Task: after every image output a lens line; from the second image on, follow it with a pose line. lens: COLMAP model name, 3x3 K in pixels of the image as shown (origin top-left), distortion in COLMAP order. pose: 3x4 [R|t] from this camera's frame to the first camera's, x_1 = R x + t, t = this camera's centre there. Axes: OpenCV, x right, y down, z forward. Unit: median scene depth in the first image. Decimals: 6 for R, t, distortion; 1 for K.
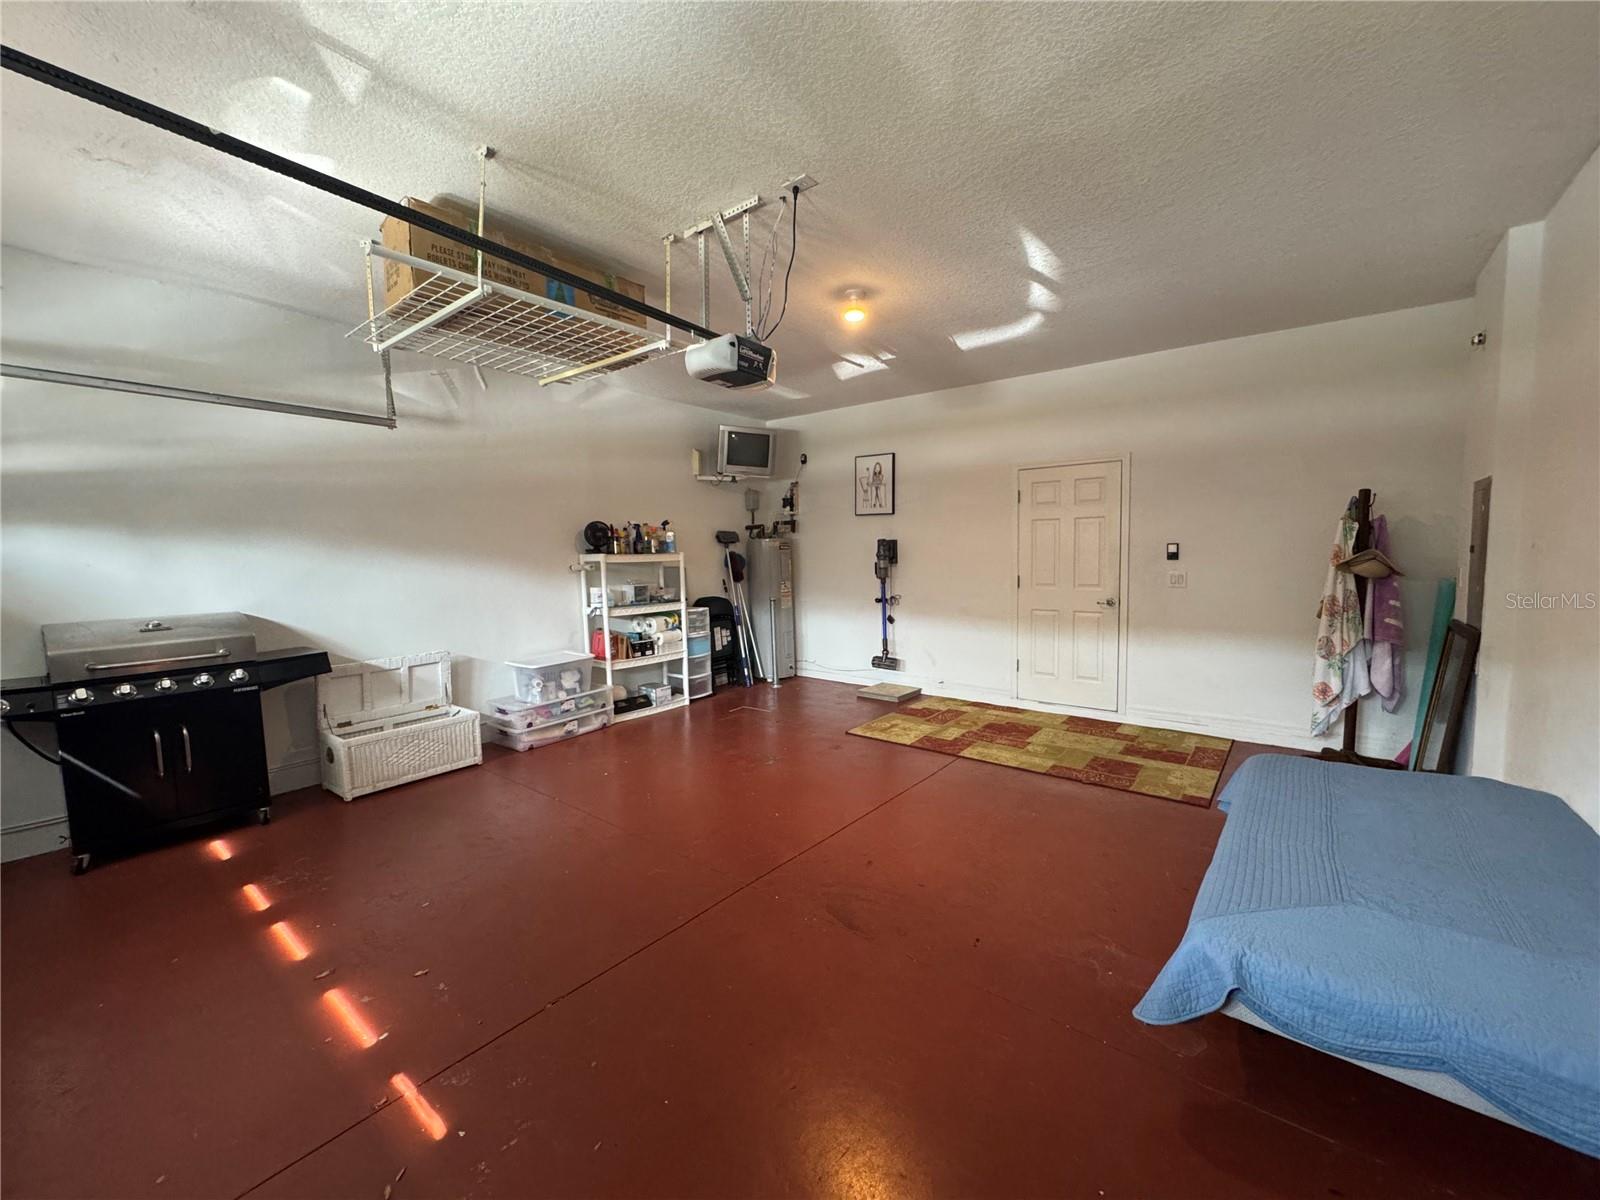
lens RADIAL K [[640.7, 0, 800.7], [0, 640.7, 599.1], [0, 0, 1]] dist [-0.000700, 0.000041]
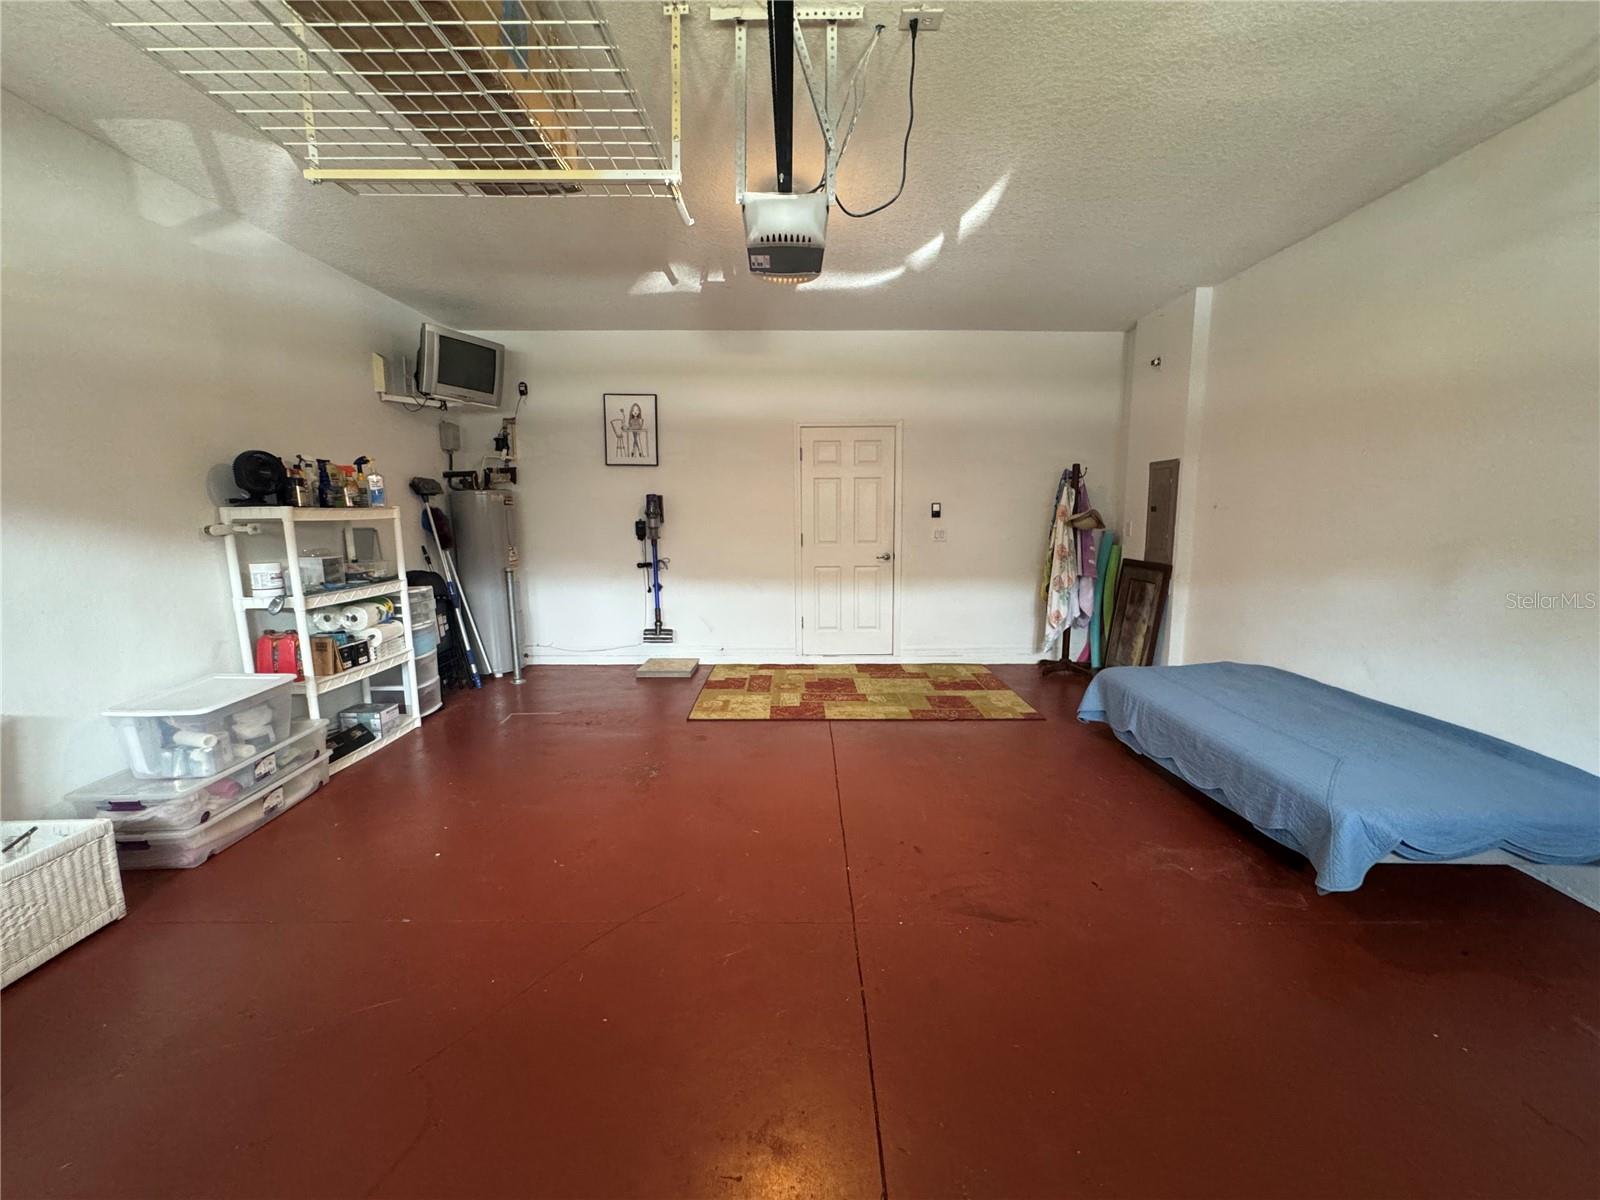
lens RADIAL K [[640.7, 0, 800.0], [0, 640.7, 599.1], [0, 0, 1]] dist [-0.000700, 0.000041]
pose [[0.779977, -0.076819, 0.621076, -0.322896], [0.040806, 0.996568, 0.072016, -0.007764], [-0.624476, -0.030827, 0.780435, 0.235200]]
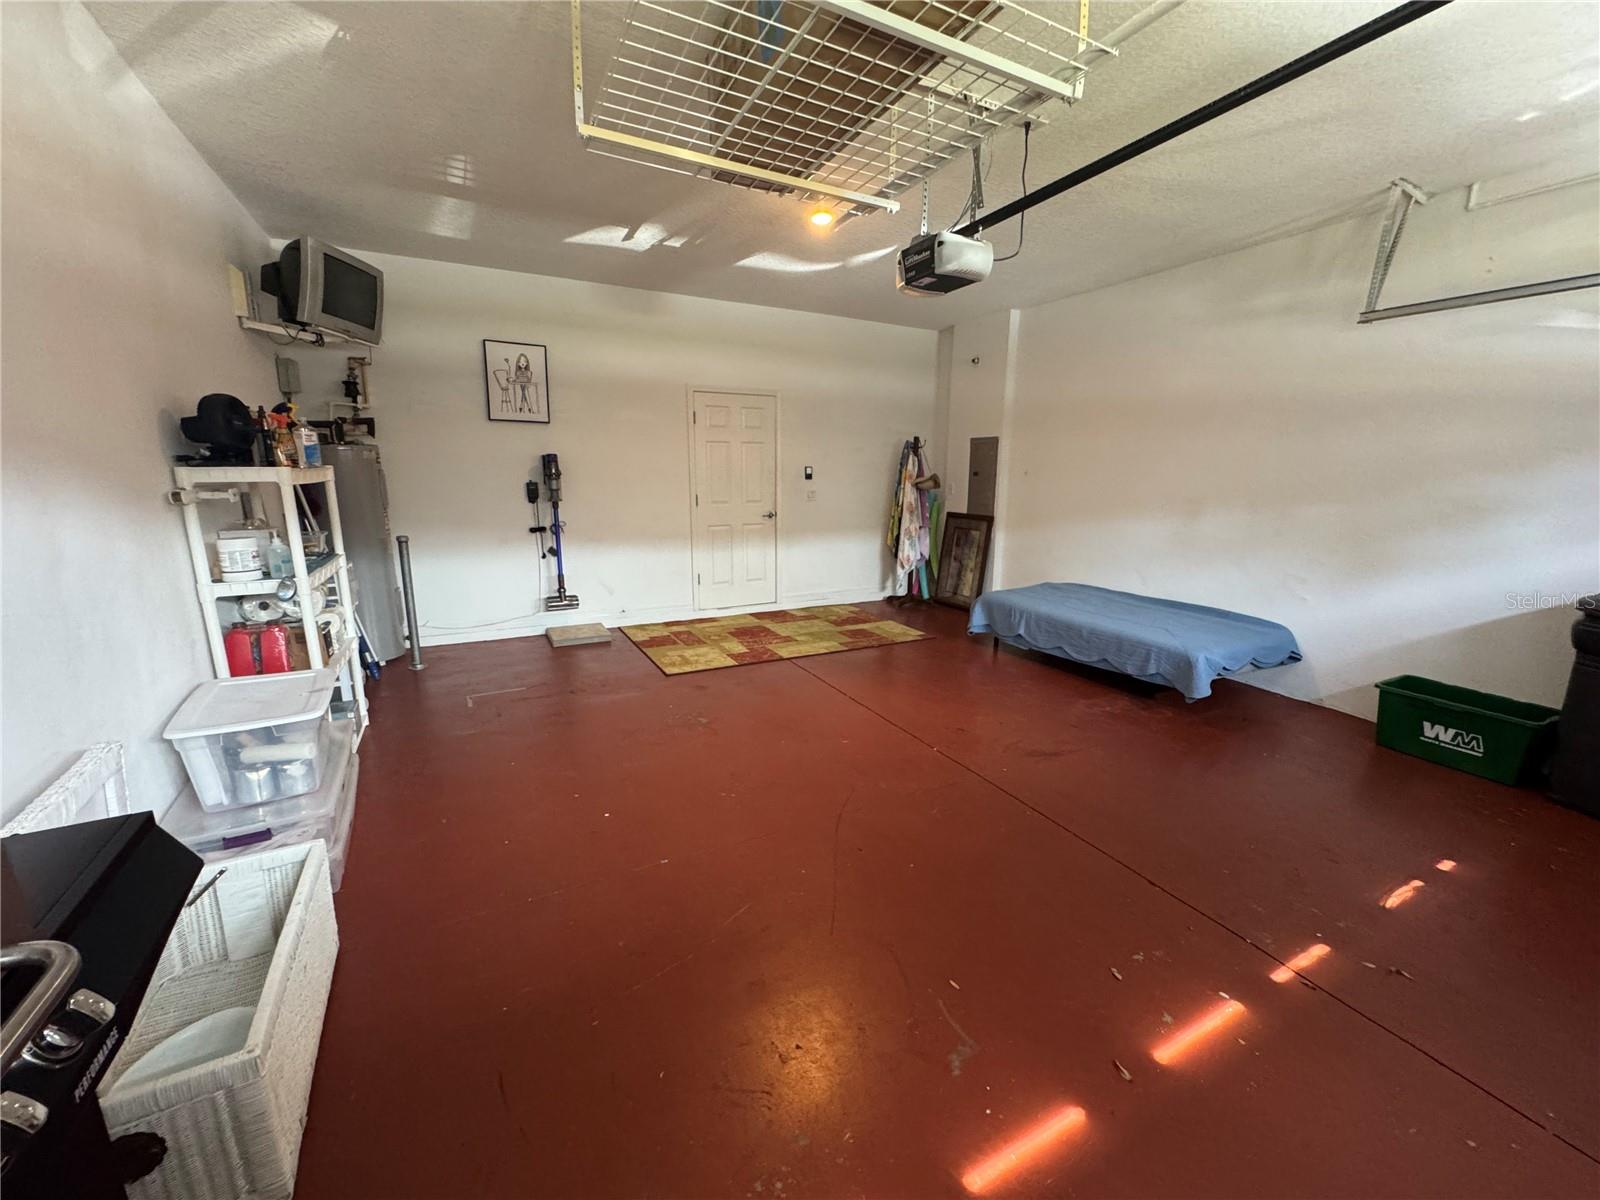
lens RADIAL K [[640.7, 0, 799.6], [0, 640.7, 600.2], [0, 0, 1]] dist [-0.000700, 0.000041]
pose [[0.401682, -0.169224, 0.900008, -0.626367], [0.055598, 0.985472, 0.160479, -0.027940], [-0.914090, -0.014422, 0.405255, 0.455290]]
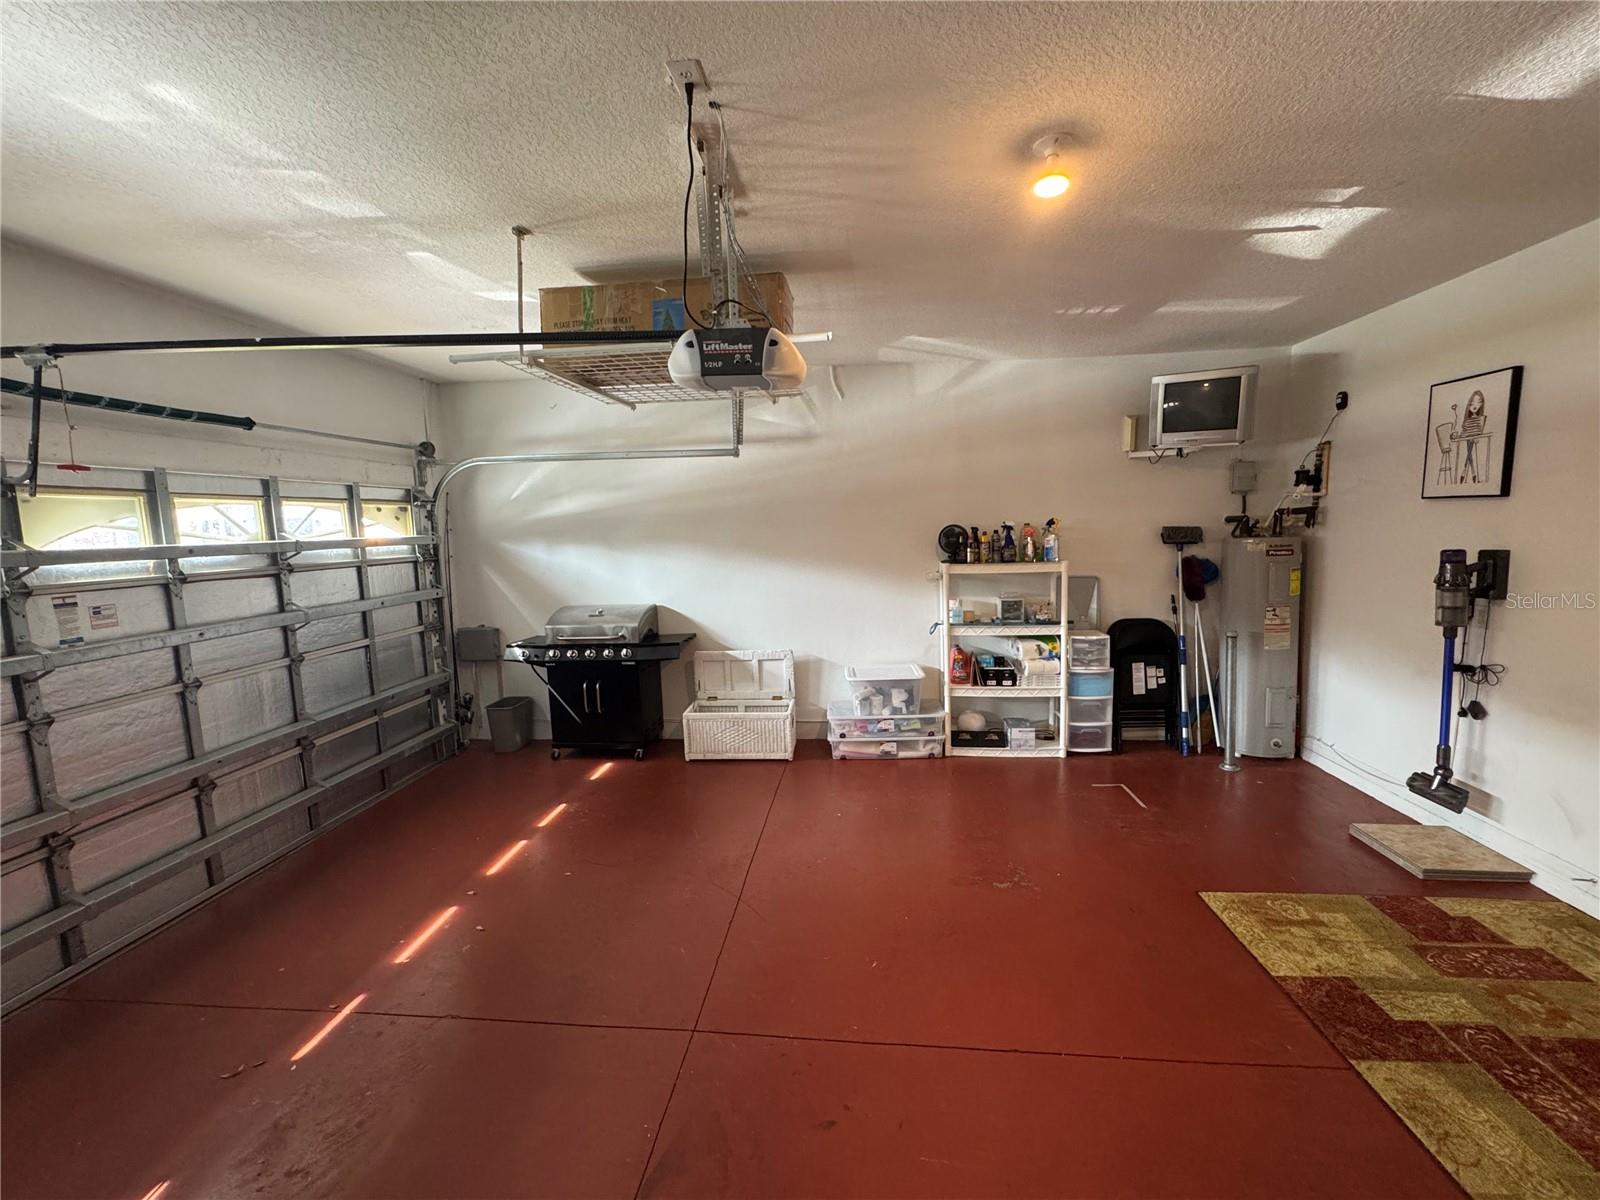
lens RADIAL K [[640.7, 0, 802.2], [0, 640.7, 599.2], [0, 0, 1]] dist [-0.000700, 0.000041]
pose [[0.544062, 0.096193, -0.833513, 0.328258], [-0.046147, 0.995333, 0.084746, -0.089803], [0.837775, -0.007643, 0.545962, 0.368472]]
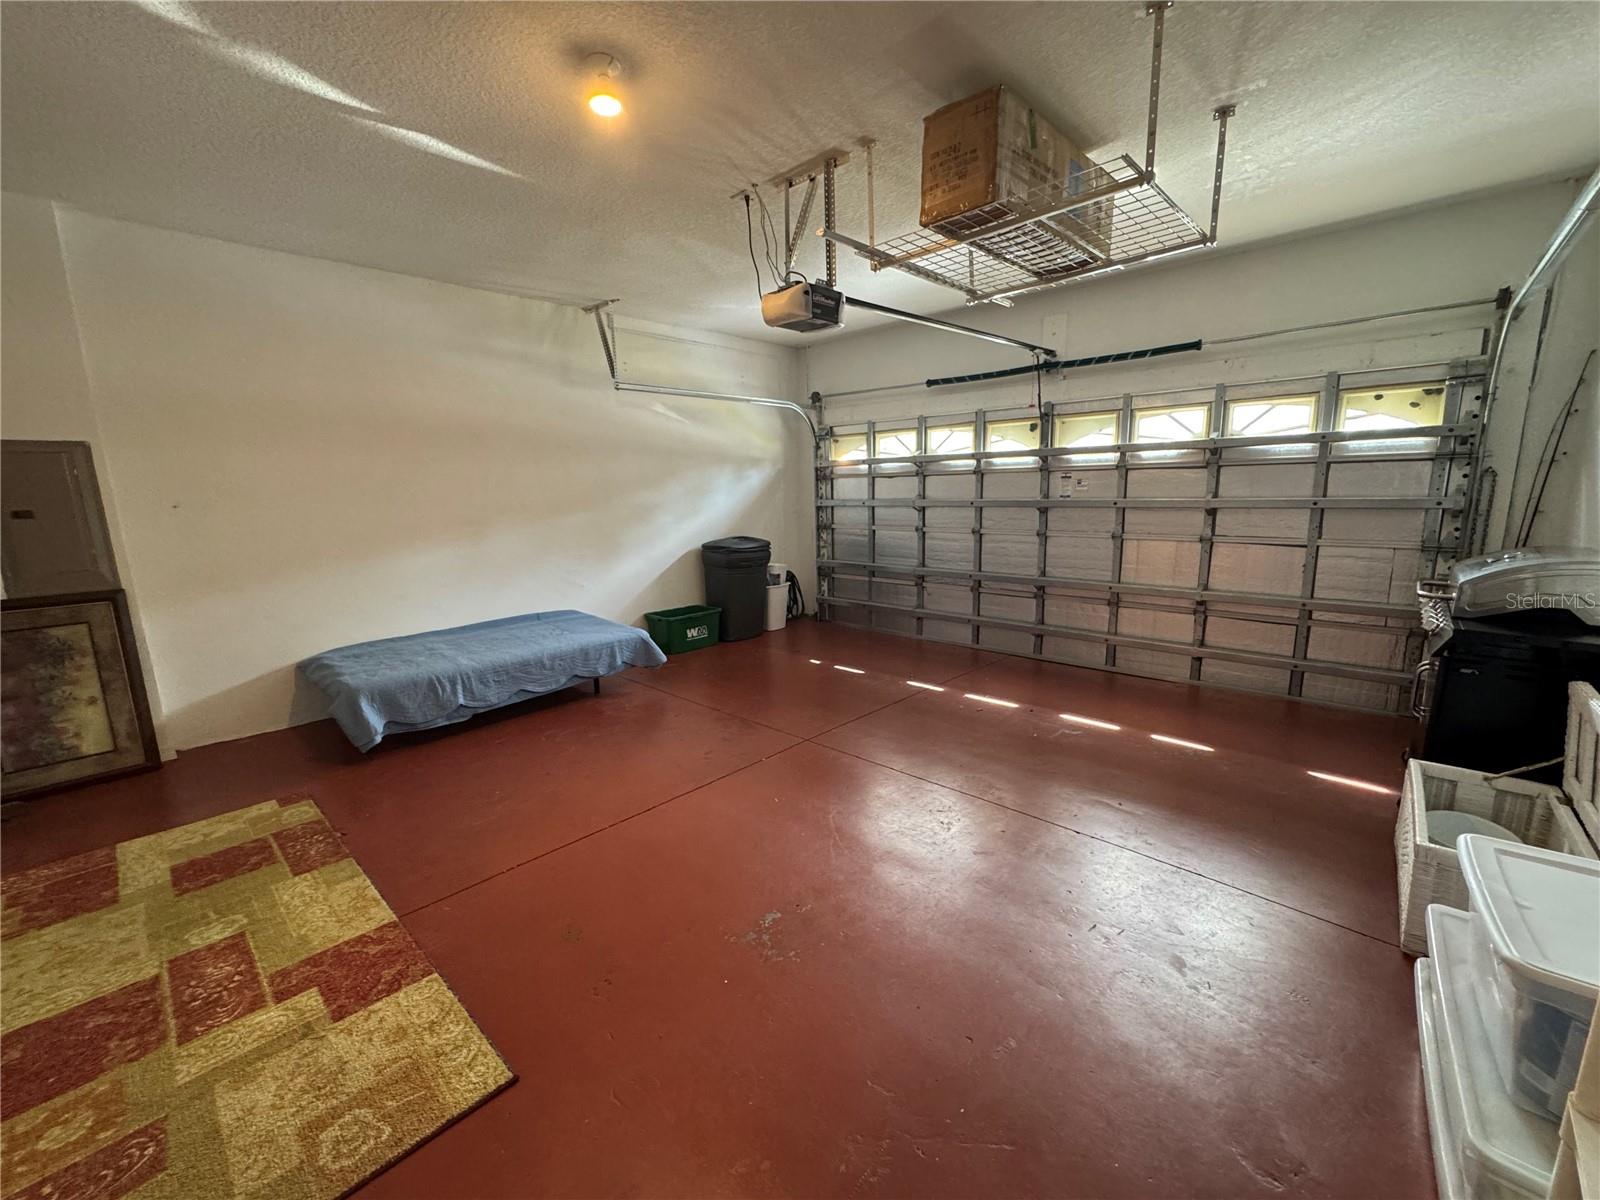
lens RADIAL K [[640.7, 0, 802.3], [0, 640.7, 599.7], [0, 0, 1]] dist [-0.000700, 0.000041]
pose [[-0.996645, 0.019878, 0.079392, -0.099854], [0.039431, 0.966673, 0.252961, -0.097539], [-0.071718, 0.255243, -0.964213, 1.204208]]
